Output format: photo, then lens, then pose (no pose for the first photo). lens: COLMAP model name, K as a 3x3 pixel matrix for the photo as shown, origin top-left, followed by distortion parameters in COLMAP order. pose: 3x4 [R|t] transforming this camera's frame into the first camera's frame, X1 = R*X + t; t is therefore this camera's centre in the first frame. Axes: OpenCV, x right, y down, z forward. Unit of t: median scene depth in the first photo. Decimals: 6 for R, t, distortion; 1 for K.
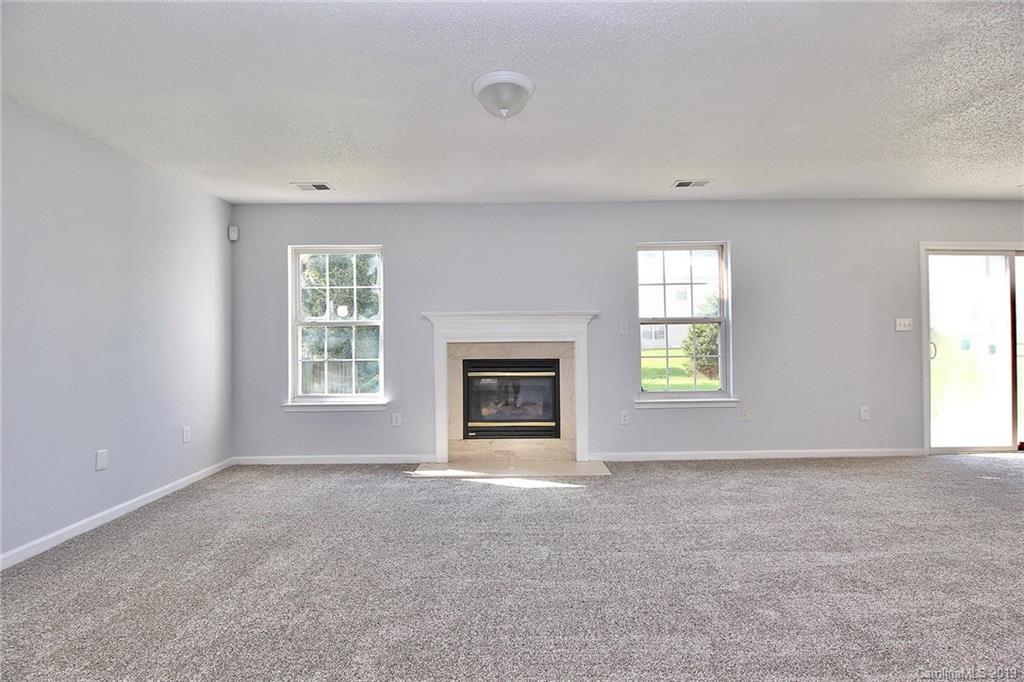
lens RADIAL K [[484.4, 0, 513.6], [0, 484.4, 334.4], [0, 0, 1]] dist [-0.006539, -0.007160]
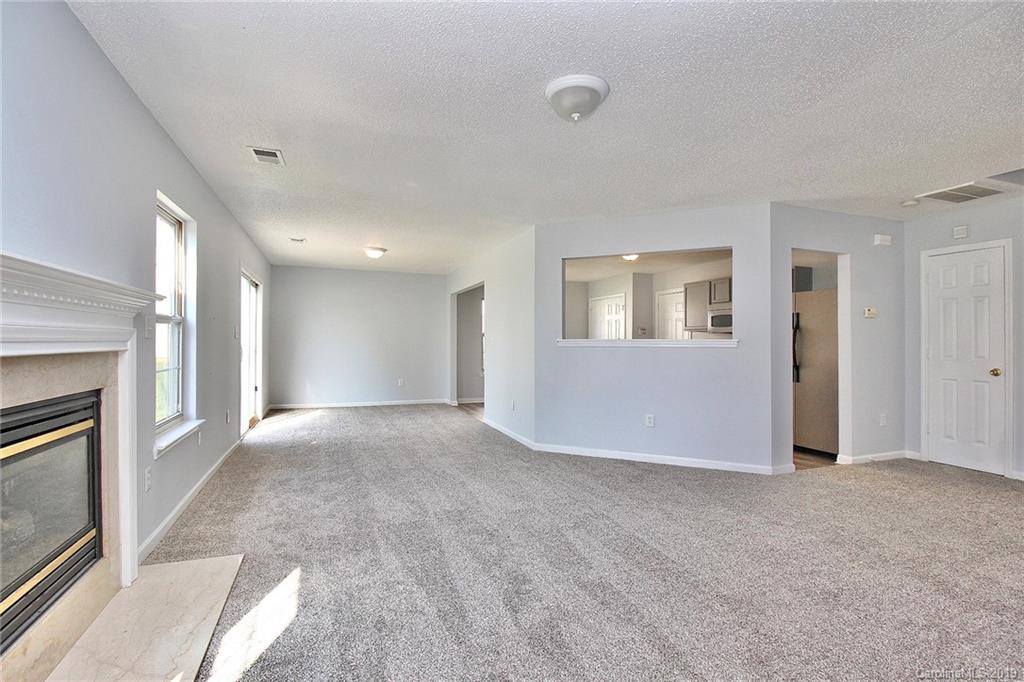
lens RADIAL K [[484.4, 0, 517.5], [0, 484.4, 340.2], [0, 0, 1]] dist [-0.006539, -0.007160]
pose [[-0.340947, 0.008156, 0.940047, -0.473424], [-0.013098, 0.999824, -0.013425, 0.004202], [-0.939991, -0.016890, -0.340781, 0.769421]]
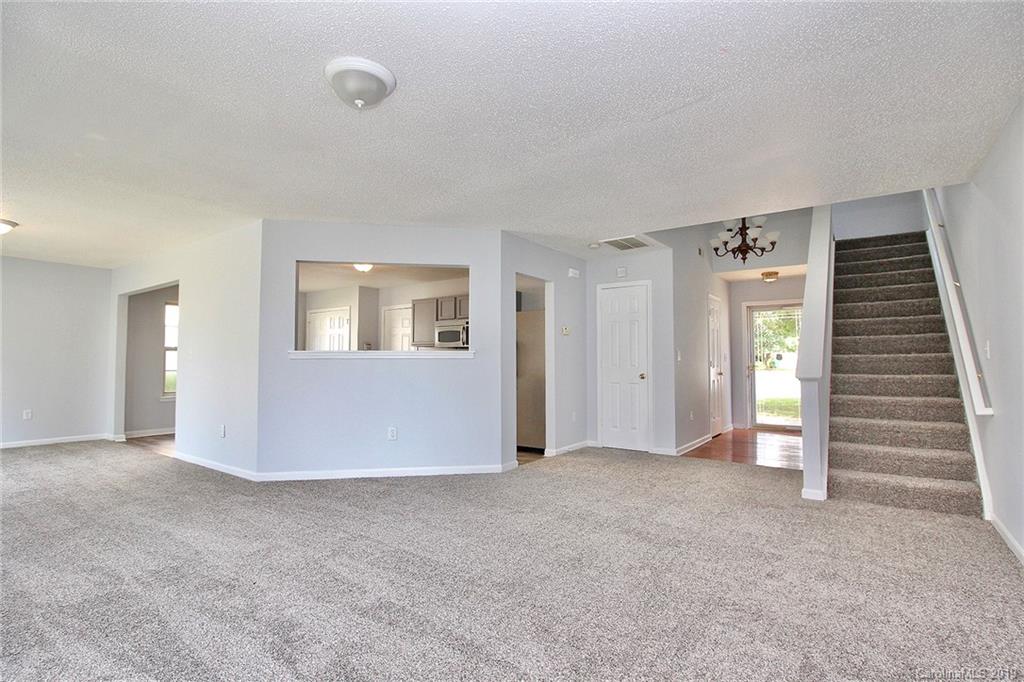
lens RADIAL K [[484.4, 0, 536.4], [0, 484.4, 338.5], [0, 0, 1]] dist [-0.006539, -0.007160]
pose [[-0.806666, 0.031408, 0.590173, -0.459432], [-0.000054, 0.998583, -0.053217, 0.008556], [-0.591008, -0.042960, -0.805521, 0.783720]]
